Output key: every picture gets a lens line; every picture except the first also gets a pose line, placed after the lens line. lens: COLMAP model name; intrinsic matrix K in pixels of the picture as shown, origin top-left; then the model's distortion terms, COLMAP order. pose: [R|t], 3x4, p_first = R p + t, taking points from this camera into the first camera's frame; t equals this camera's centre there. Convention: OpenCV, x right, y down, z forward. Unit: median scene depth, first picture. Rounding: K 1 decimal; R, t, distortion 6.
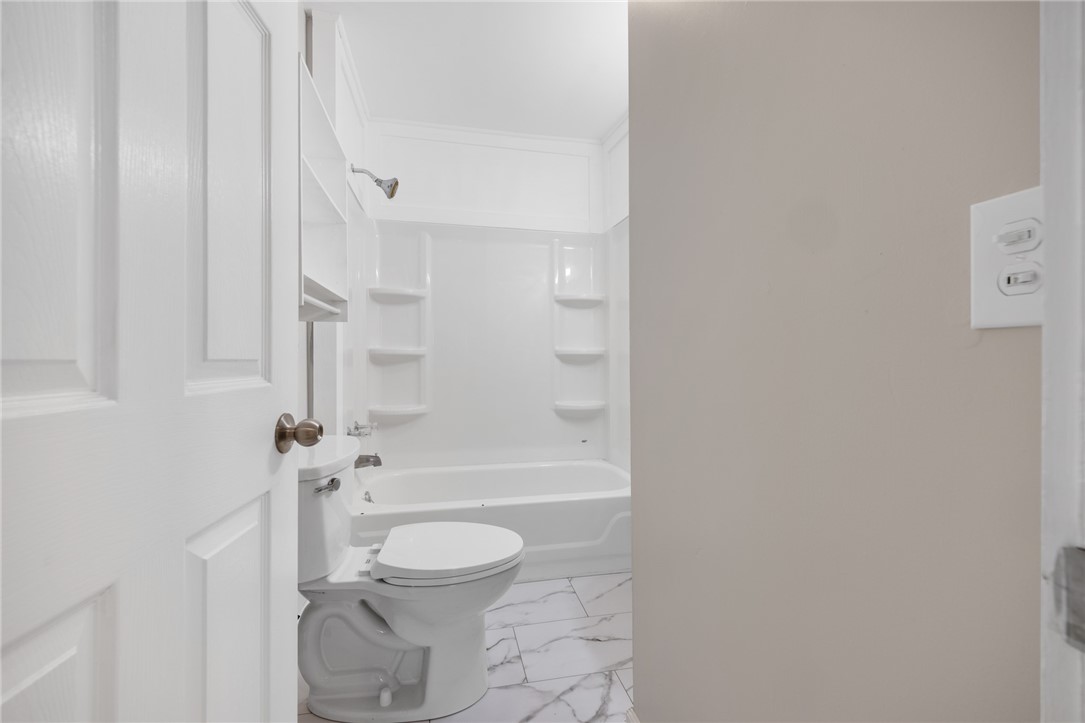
lens RADIAL K [[453.5, 0, 541.6], [0, 453.5, 361.5], [0, 0, 1]] dist [-0.007138, -0.000471]
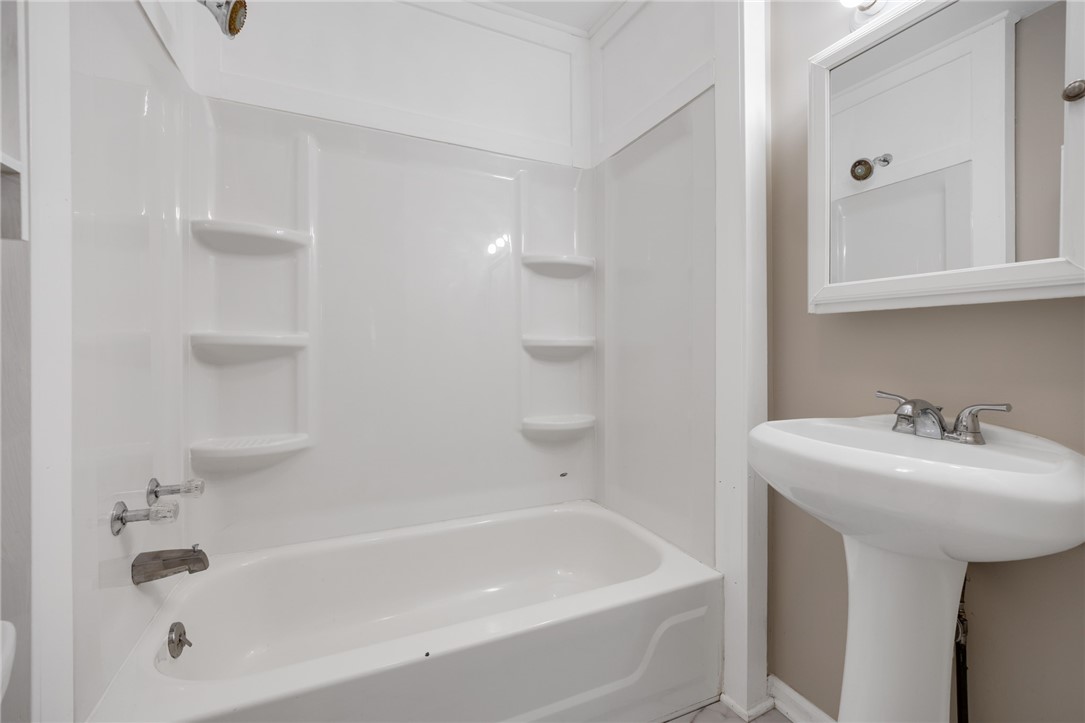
lens RADIAL K [[453.5, 0, 543.1], [0, 453.5, 352.6], [0, 0, 1]] dist [-0.007138, -0.000471]
pose [[0.977850, -0.000618, 0.209304, -0.081210], [0.001327, 0.999994, -0.003248, -0.004143], [-0.209301, 0.003454, 0.977845, 0.365586]]
